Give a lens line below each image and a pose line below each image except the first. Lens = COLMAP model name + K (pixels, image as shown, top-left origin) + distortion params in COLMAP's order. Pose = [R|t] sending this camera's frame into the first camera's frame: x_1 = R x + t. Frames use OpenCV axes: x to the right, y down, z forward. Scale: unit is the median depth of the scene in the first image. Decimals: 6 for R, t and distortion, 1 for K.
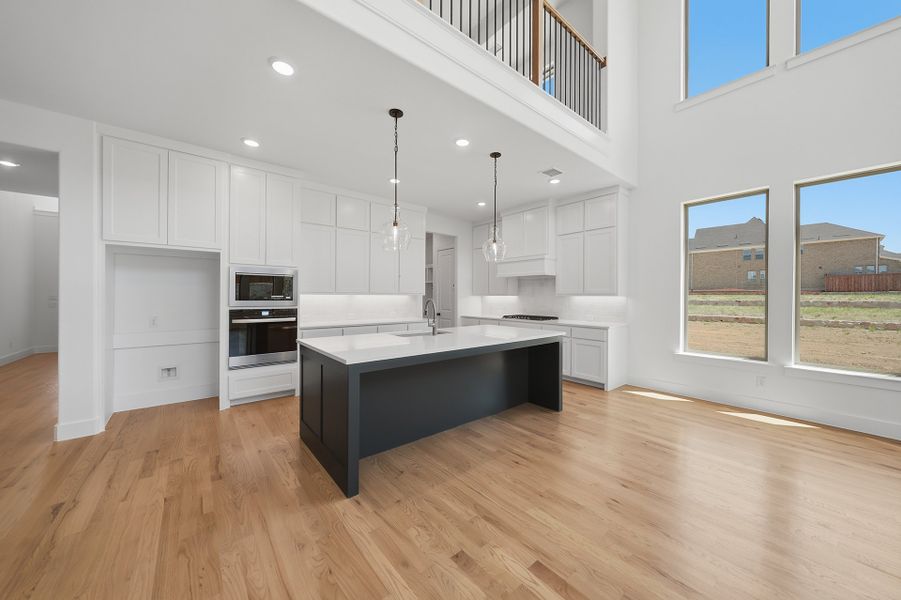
lens RADIAL K [[314.0, 0, 448.9], [0, 314.0, 301.2], [0, 0, 1]] dist [-0.002690, 0.000025]
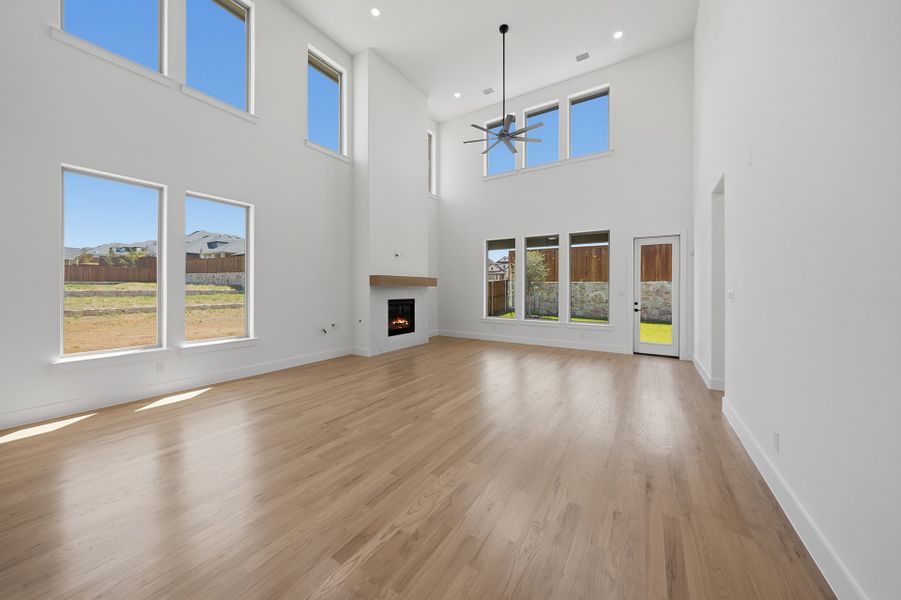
lens RADIAL K [[314.0, 0, 454.1], [0, 314.0, 287.0], [0, 0, 1]] dist [-0.002690, 0.000025]
pose [[-0.324856, 0.001957, 0.945762, -0.712681], [0.007703, 0.999970, 0.000576, -0.015521], [-0.945732, 0.007472, -0.324861, 0.874775]]
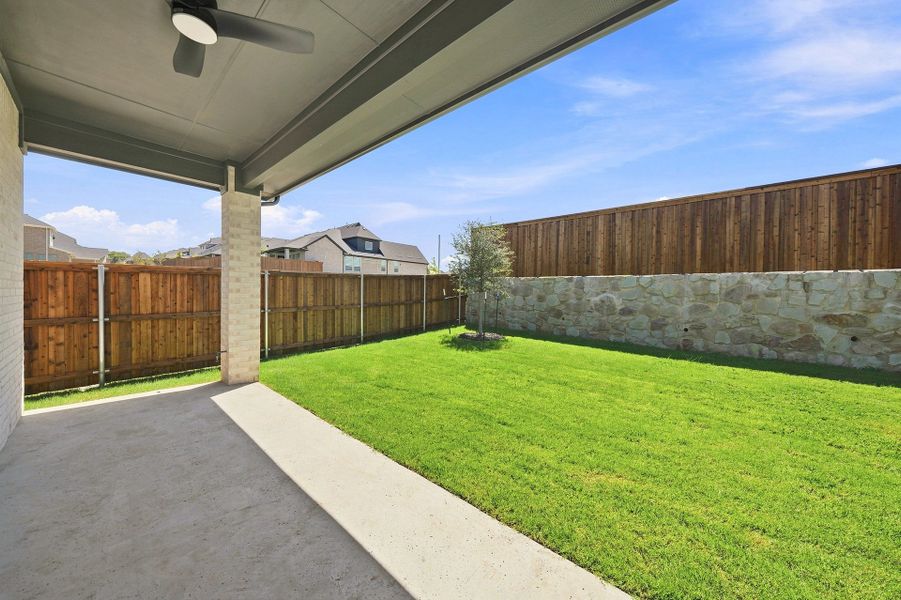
lens RADIAL K [[314.0, 0, 450.3], [0, 314.0, 296.1], [0, 0, 1]] dist [-0.002690, 0.000025]
pose [[-0.174533, -0.018898, 0.984470, 1.796388], [0.000729, 0.999813, 0.019322, 0.088334], [-0.984651, 0.004090, -0.174487, -2.355961]]
